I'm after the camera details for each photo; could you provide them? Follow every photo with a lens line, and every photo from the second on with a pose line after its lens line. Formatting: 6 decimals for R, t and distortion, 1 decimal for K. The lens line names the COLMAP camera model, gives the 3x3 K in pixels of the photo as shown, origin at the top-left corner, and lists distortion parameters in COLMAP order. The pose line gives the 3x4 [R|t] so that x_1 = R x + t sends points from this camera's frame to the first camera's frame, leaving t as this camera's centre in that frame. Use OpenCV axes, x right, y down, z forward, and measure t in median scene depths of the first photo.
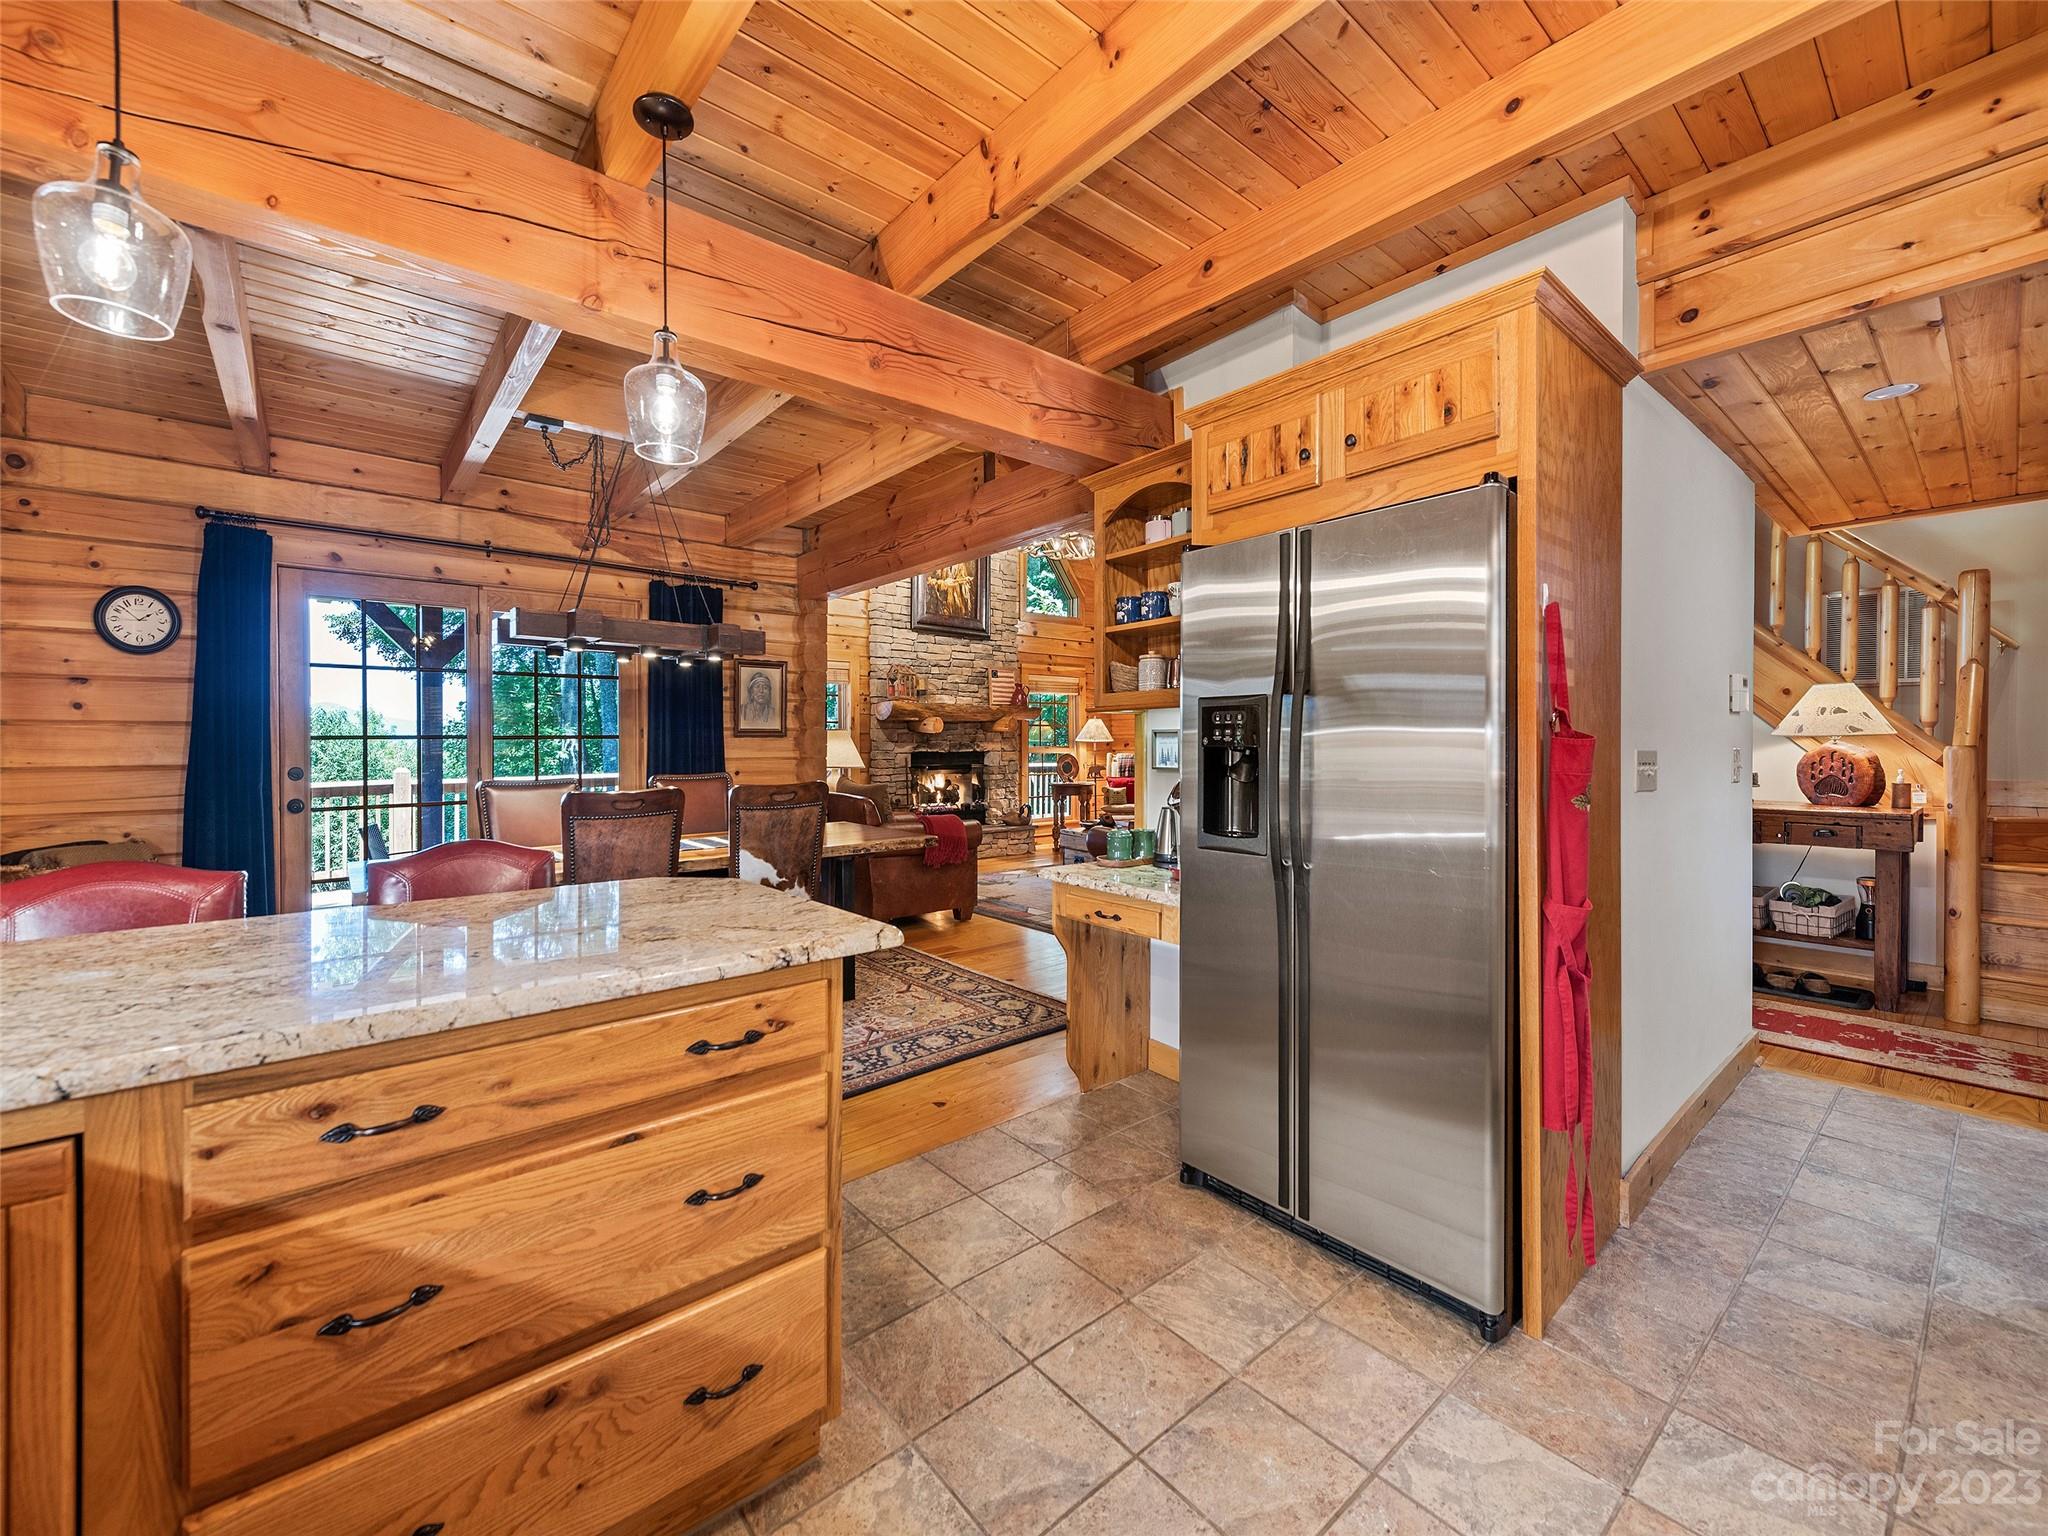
lens RADIAL K [[833.6, 0, 1015.1], [0, 833.6, 750.7], [0, 0, 1]] dist [0.013264, -0.004768]
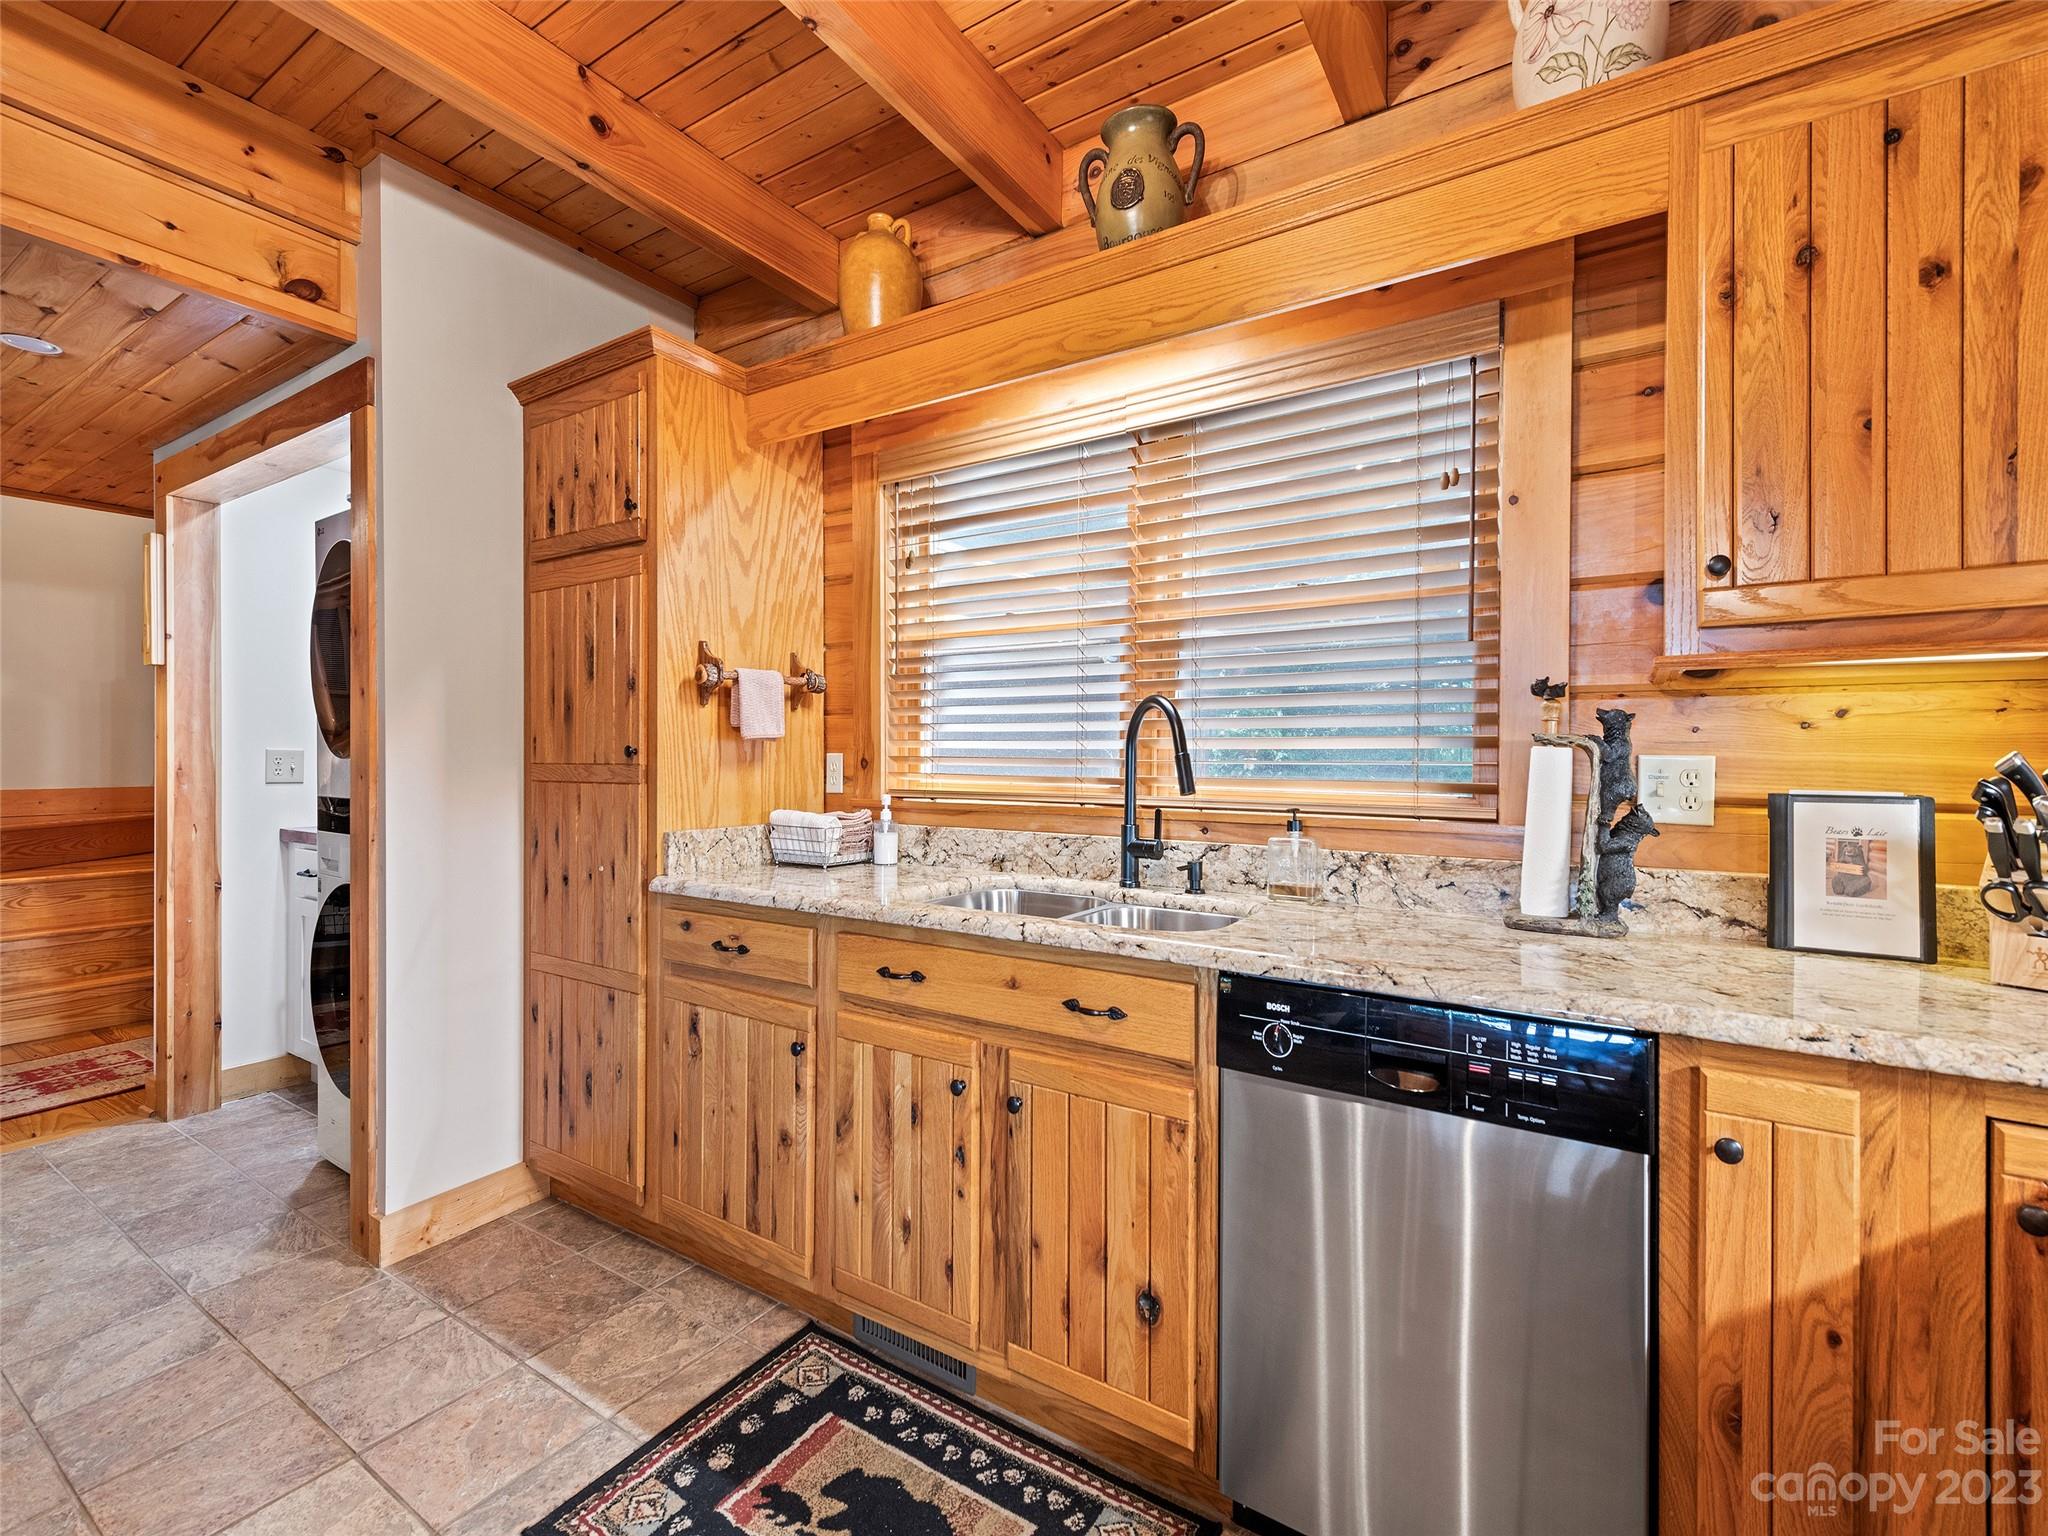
lens RADIAL K [[896.3, 0, 1029.3], [0, 896.3, 759.2], [0, 0, 1]] dist [0.006989, -0.000097]
pose [[-0.303262, -0.000211, 0.952907, -0.237938], [0.006816, 0.999974, 0.002390, 0.016684], [-0.952883, 0.007220, -0.303252, 0.393946]]
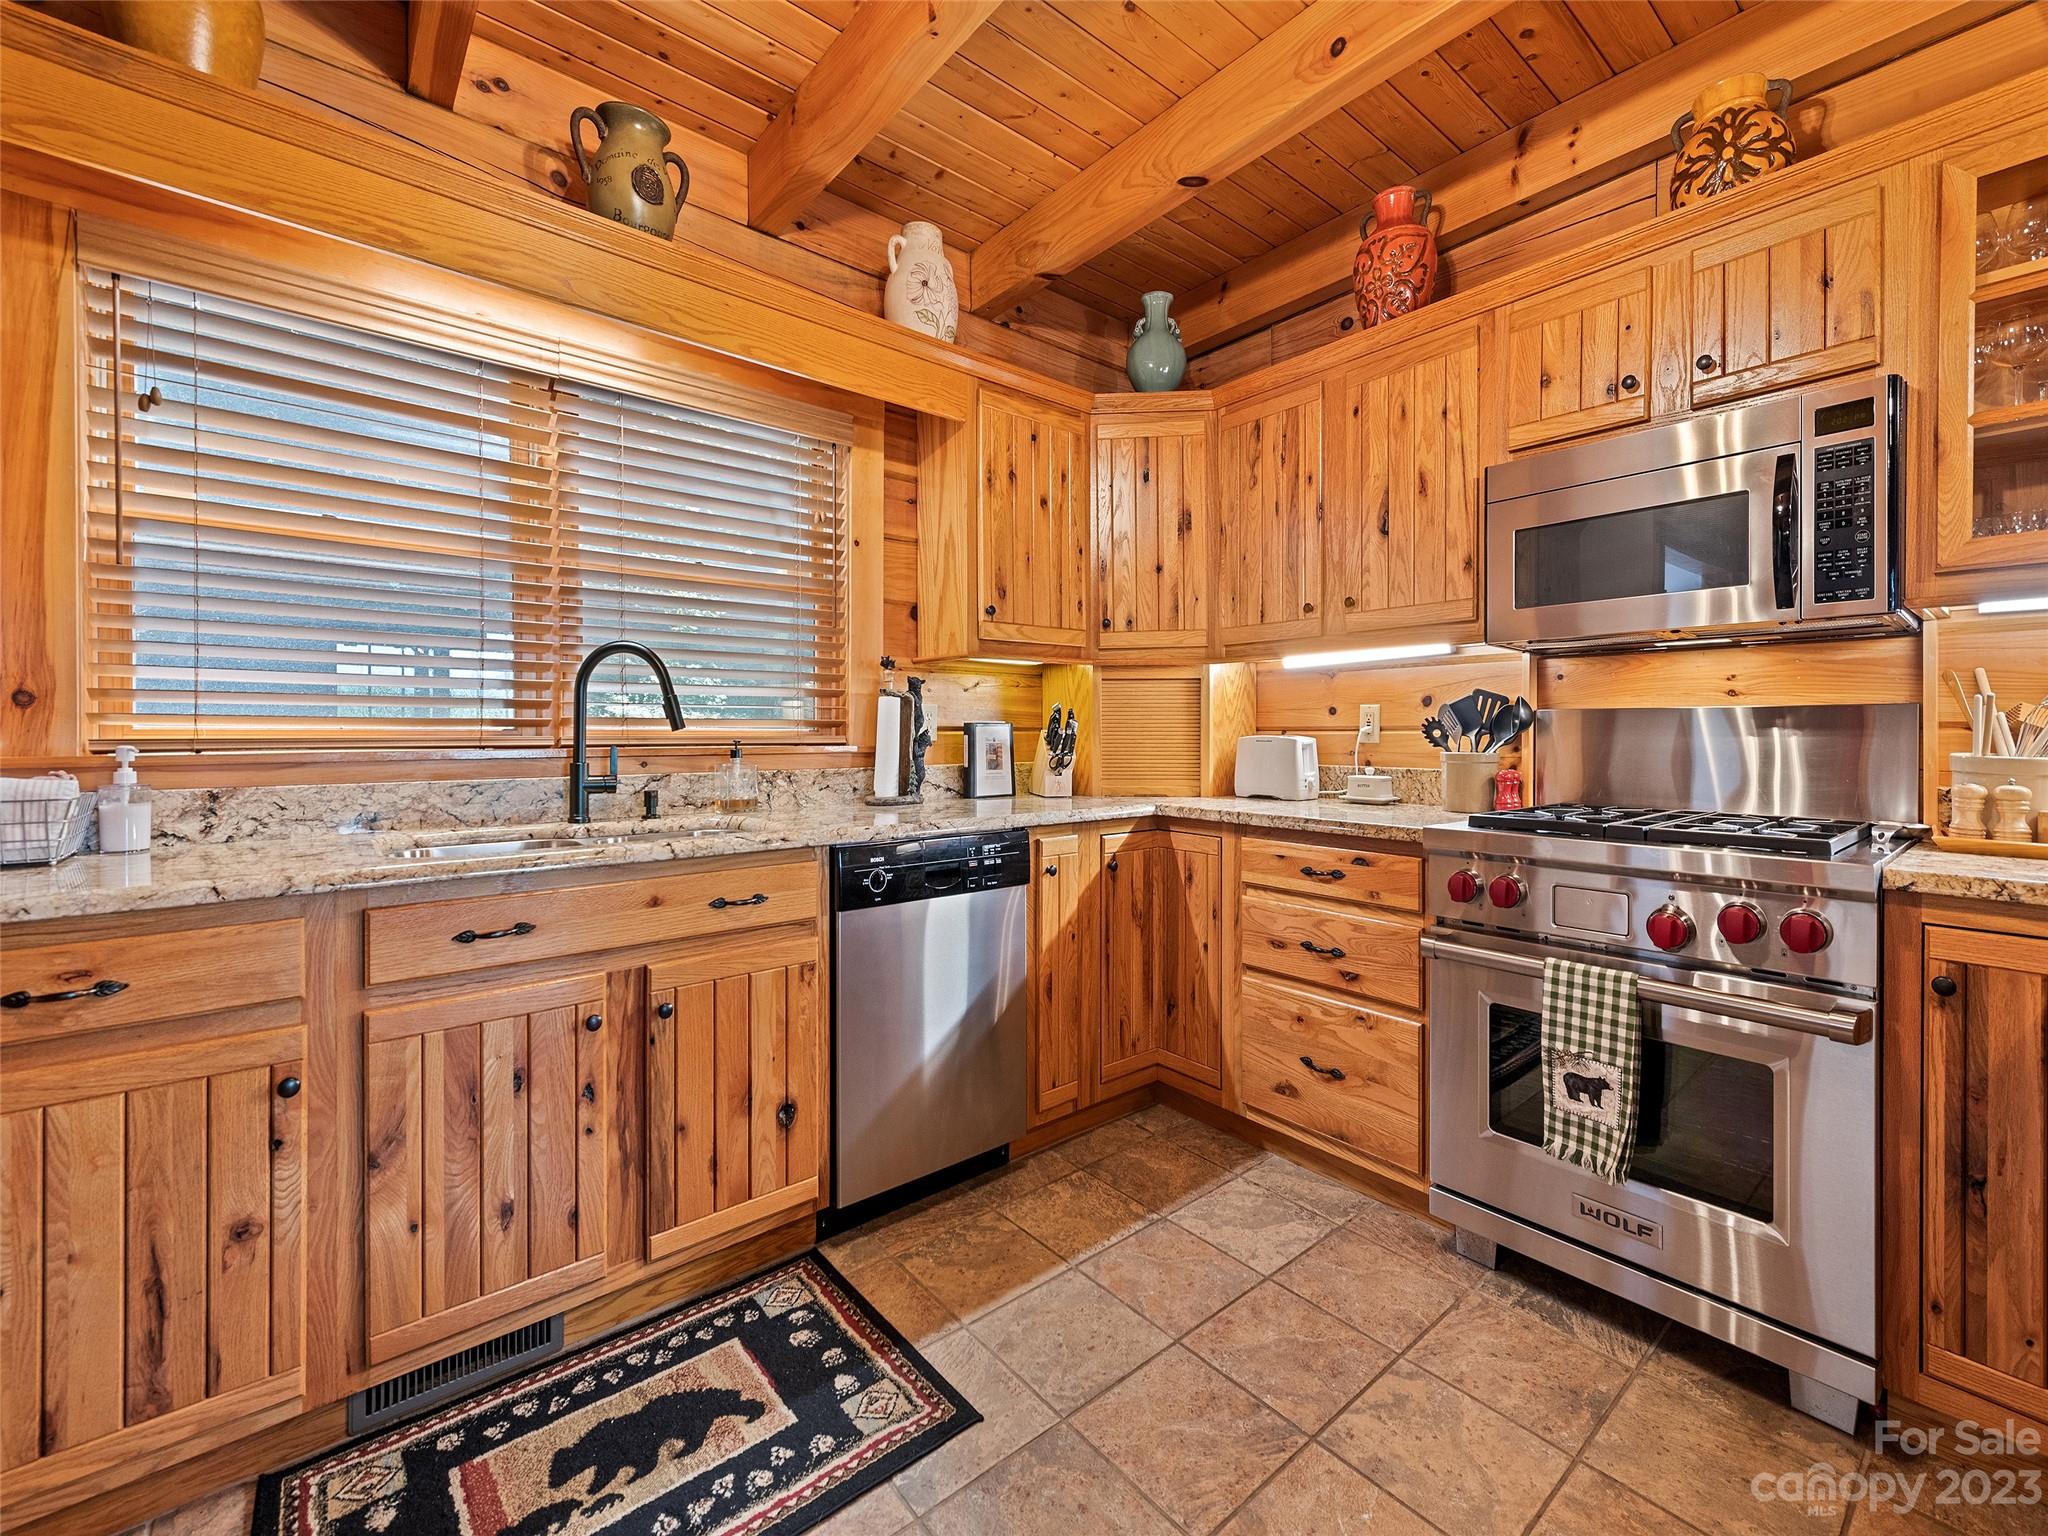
lens RADIAL K [[841.2, 0, 1036.1], [0, 841.2, 730.5], [0, 0, 1]] dist [0.007669, -0.003291]
pose [[-0.999973, 0.003788, -0.006254, 0.210381], [0.003707, 0.999908, 0.013015, 0.048291], [0.006302, 0.012991, -0.999896, 1.038440]]
